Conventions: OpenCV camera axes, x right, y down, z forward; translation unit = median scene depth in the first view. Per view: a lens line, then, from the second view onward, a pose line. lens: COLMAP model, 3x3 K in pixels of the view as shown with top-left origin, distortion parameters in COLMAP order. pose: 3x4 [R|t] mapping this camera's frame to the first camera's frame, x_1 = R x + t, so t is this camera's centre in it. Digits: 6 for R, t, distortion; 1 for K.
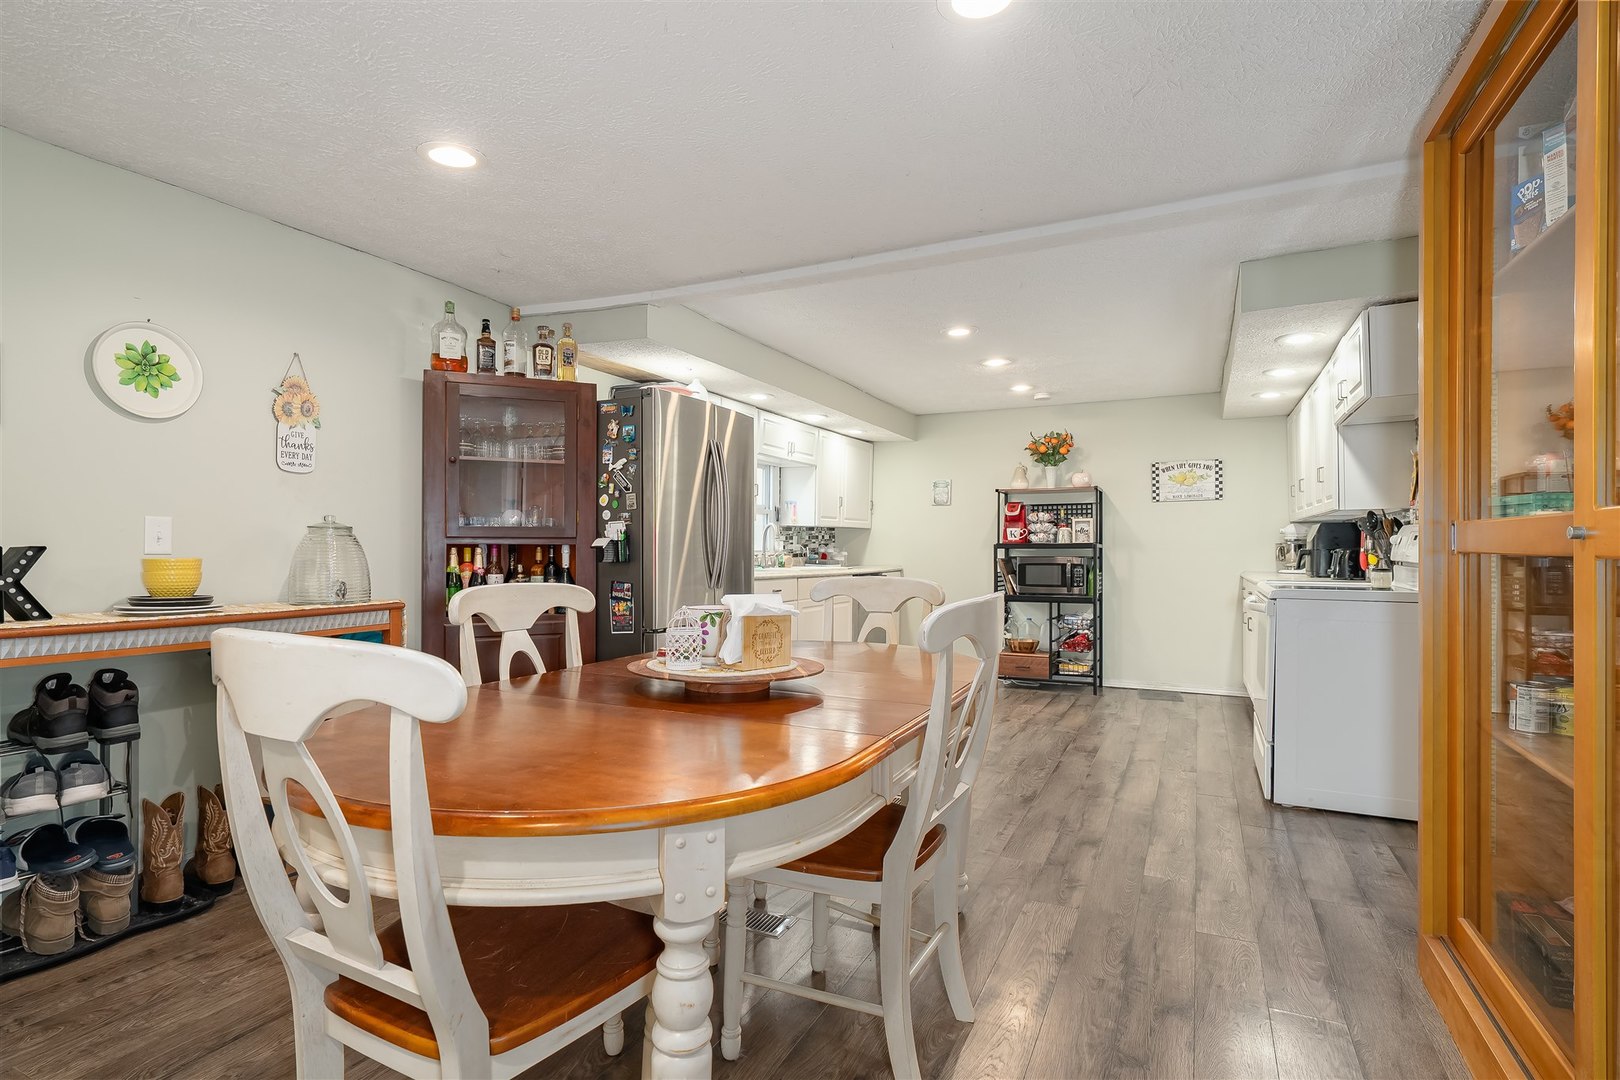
lens RADIAL K [[782.7, 0, 810.1], [0, 782.7, 547.3], [0, 0, 1]] dist [-0.001222, -0.000121]
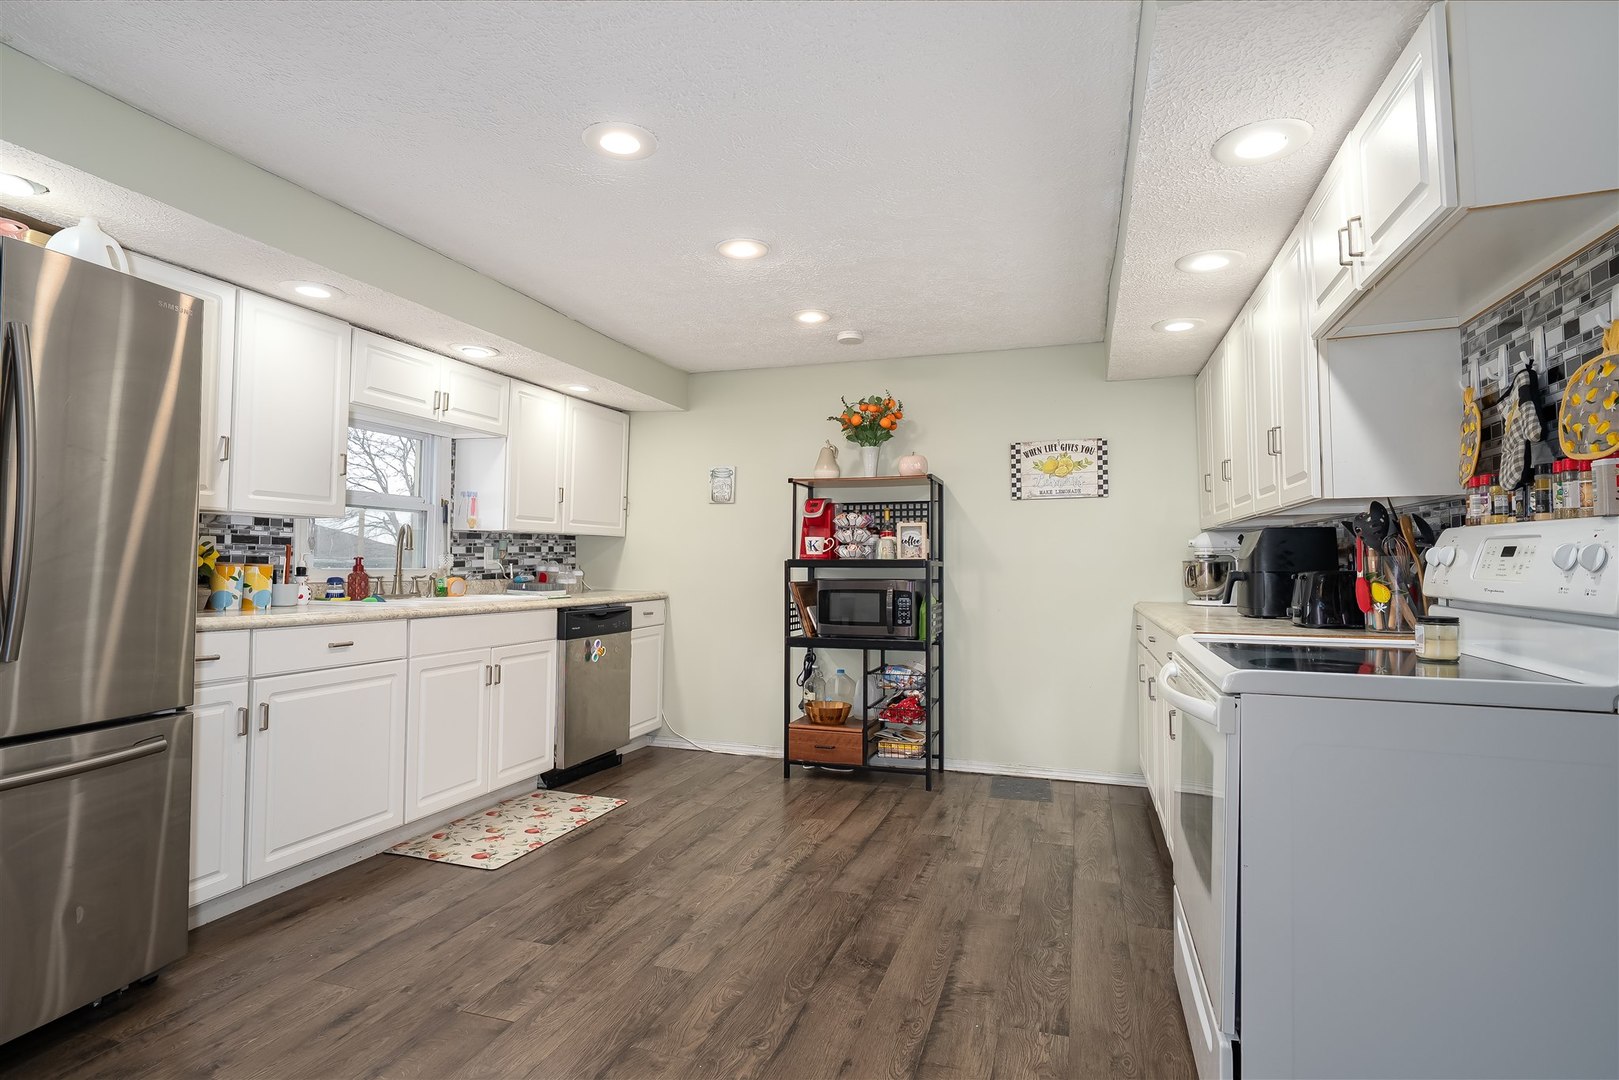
lens RADIAL K [[796.6, 0, 810.8], [0, 796.6, 536.3], [0, 0, 1]] dist [0.000750, -0.000179]
pose [[0.991053, 0.007586, 0.133256, 0.171111], [-0.003216, 0.999451, -0.032981, -0.002478], [-0.133433, 0.032258, 0.990533, 0.334368]]
